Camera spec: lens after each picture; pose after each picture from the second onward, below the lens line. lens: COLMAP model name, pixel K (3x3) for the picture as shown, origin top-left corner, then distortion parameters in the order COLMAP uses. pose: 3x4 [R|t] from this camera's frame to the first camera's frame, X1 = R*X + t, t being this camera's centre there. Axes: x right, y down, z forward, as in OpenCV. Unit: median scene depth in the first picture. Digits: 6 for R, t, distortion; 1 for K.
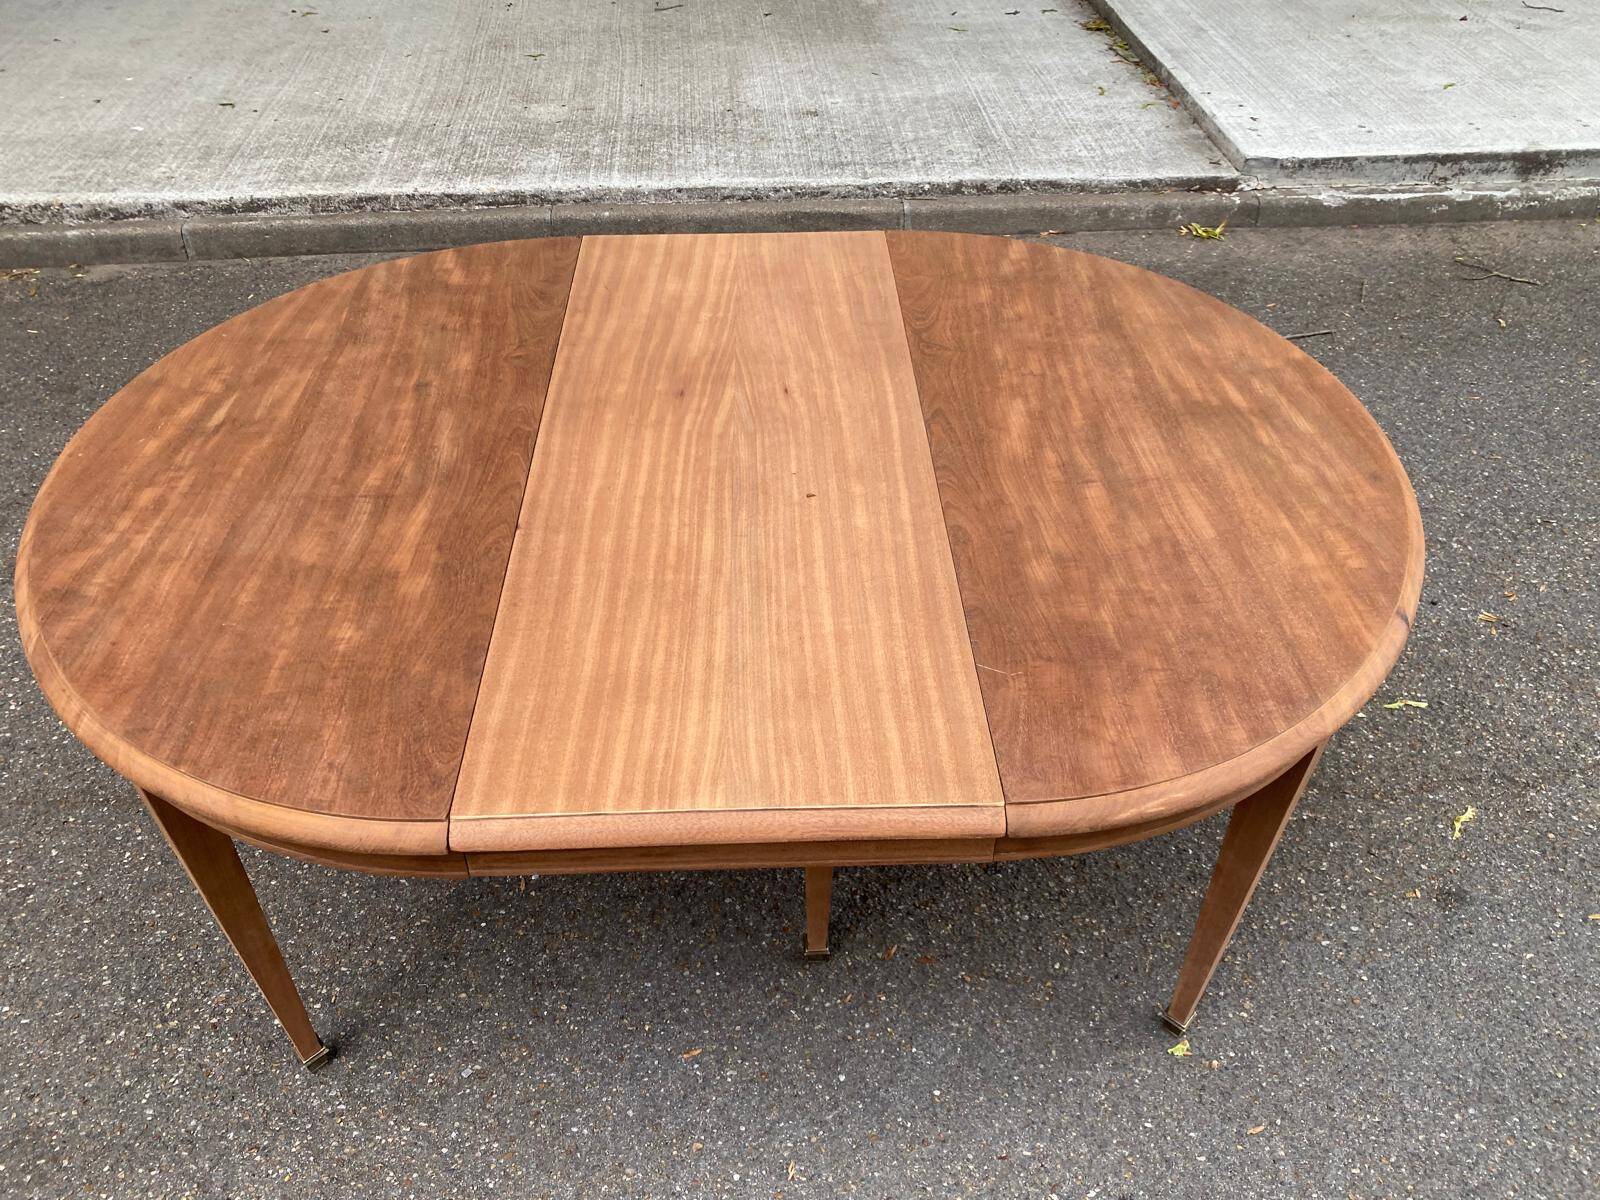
lens RADIAL K [[1219.2, 0, 789.4], [0, 1219.2, 609.3], [0, 0, 1]] dist [0.018978, -0.020790]
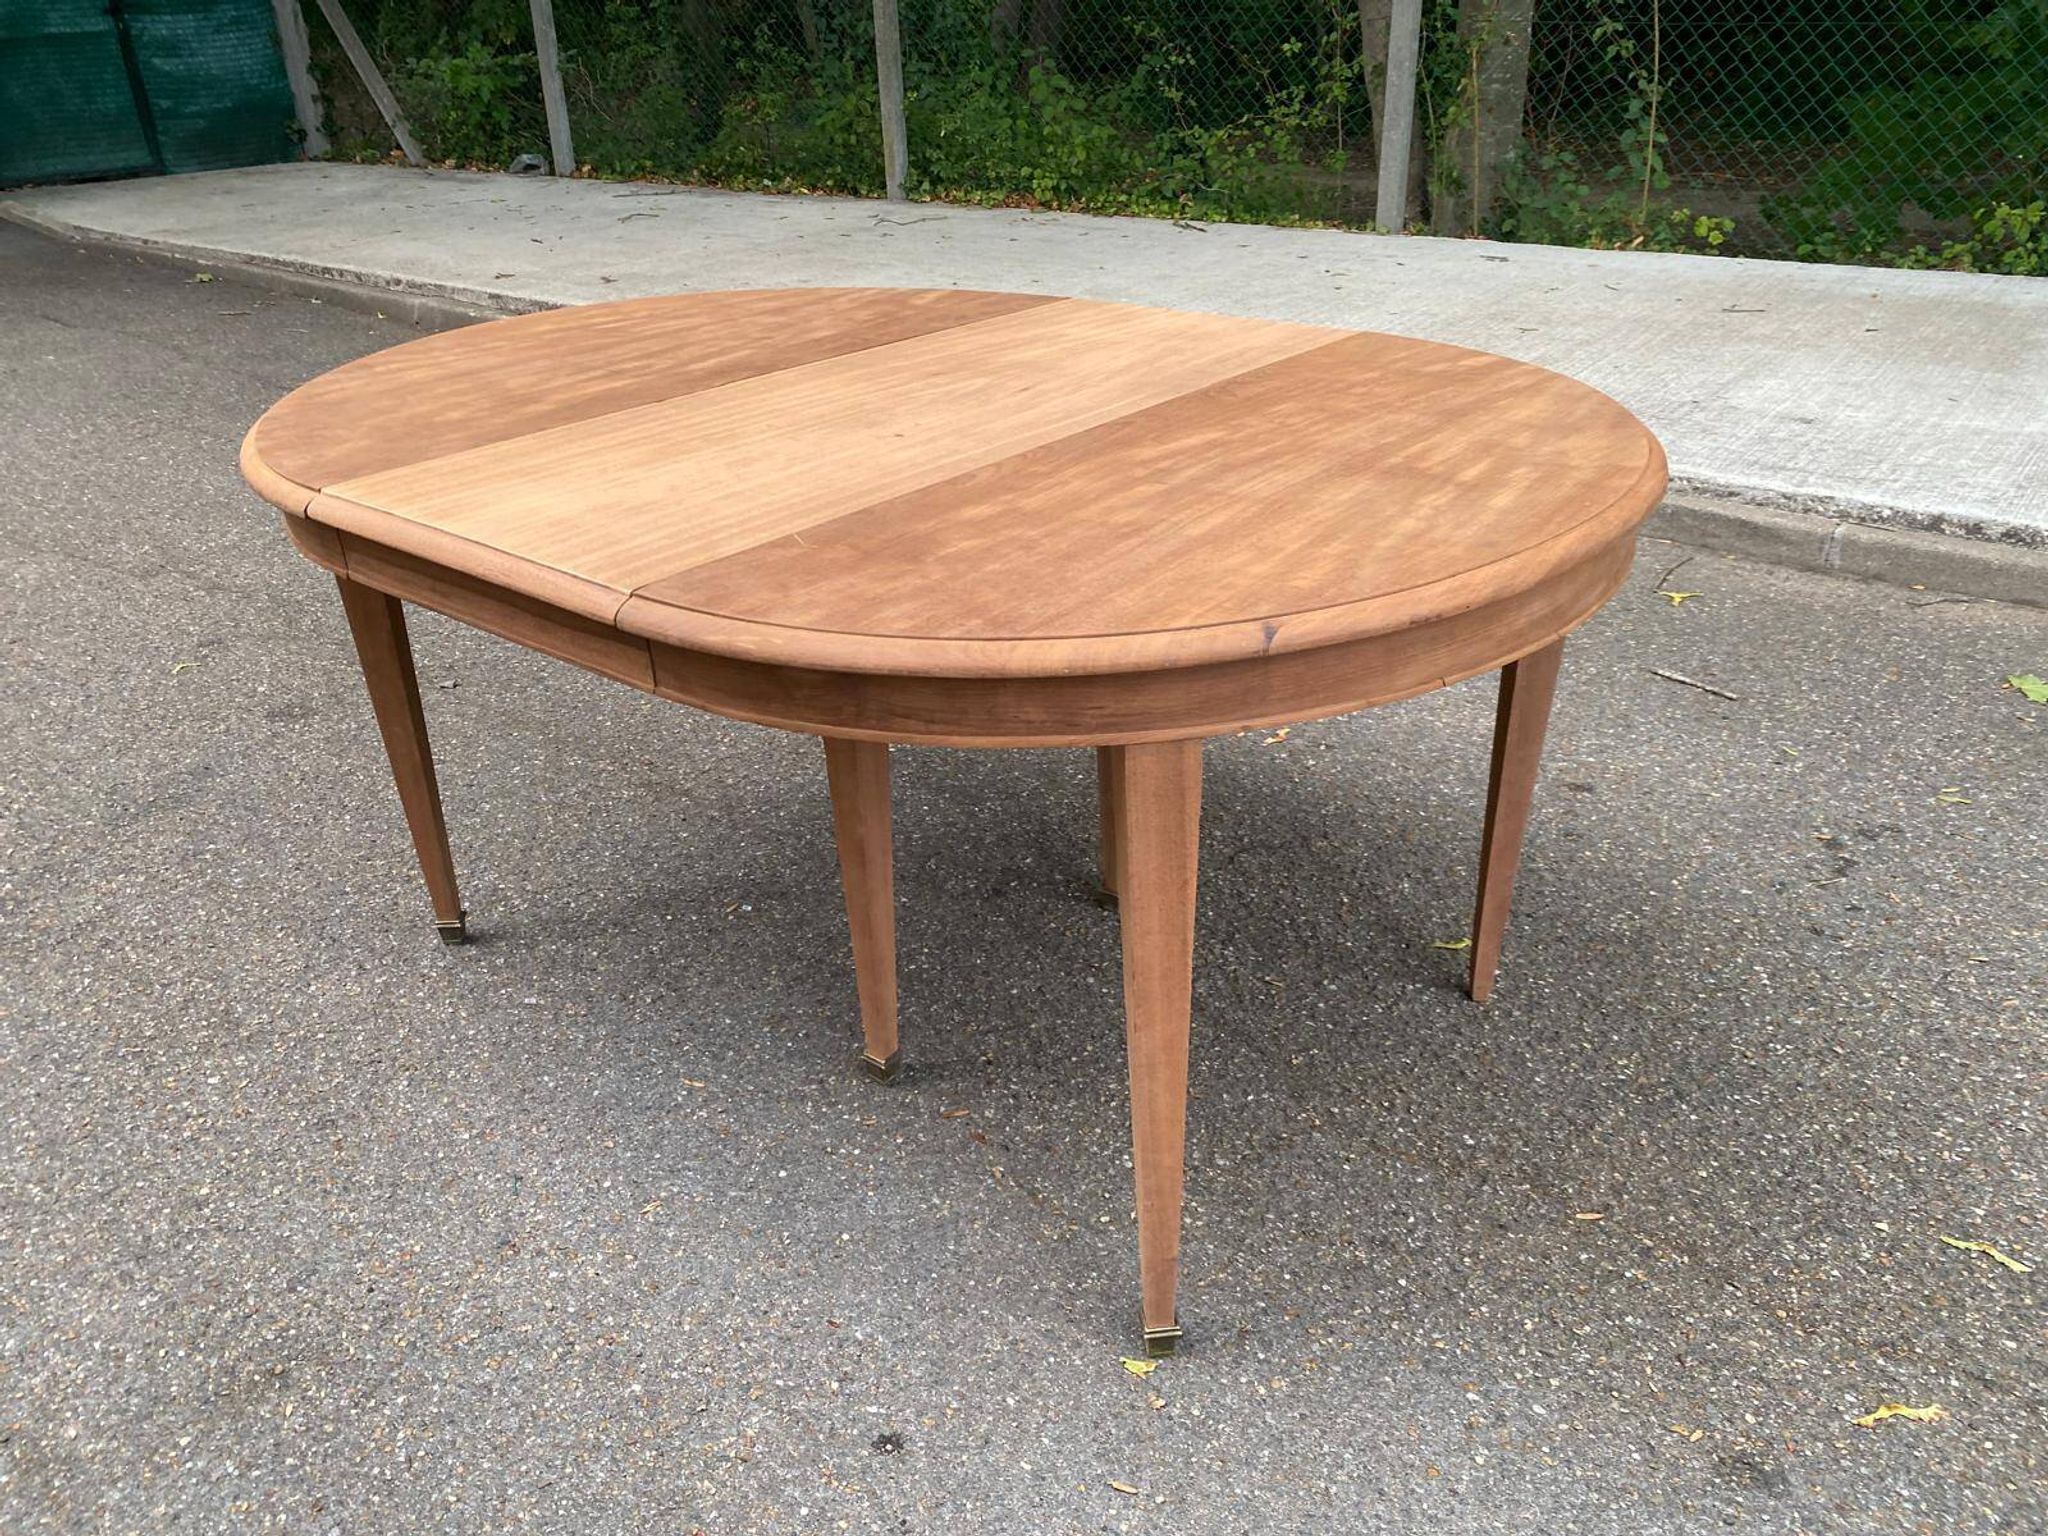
lens RADIAL K [[1560.5, 0, 1027.1], [0, 1560.5, 764.7], [0, 0, 1]] dist [0.018978, -0.020790]
pose [[0.750831, 0.283221, -0.596690, 0.727386], [-0.414775, 0.905236, -0.092248, 0.167459], [0.514018, 0.316755, 0.797152, 0.168259]]
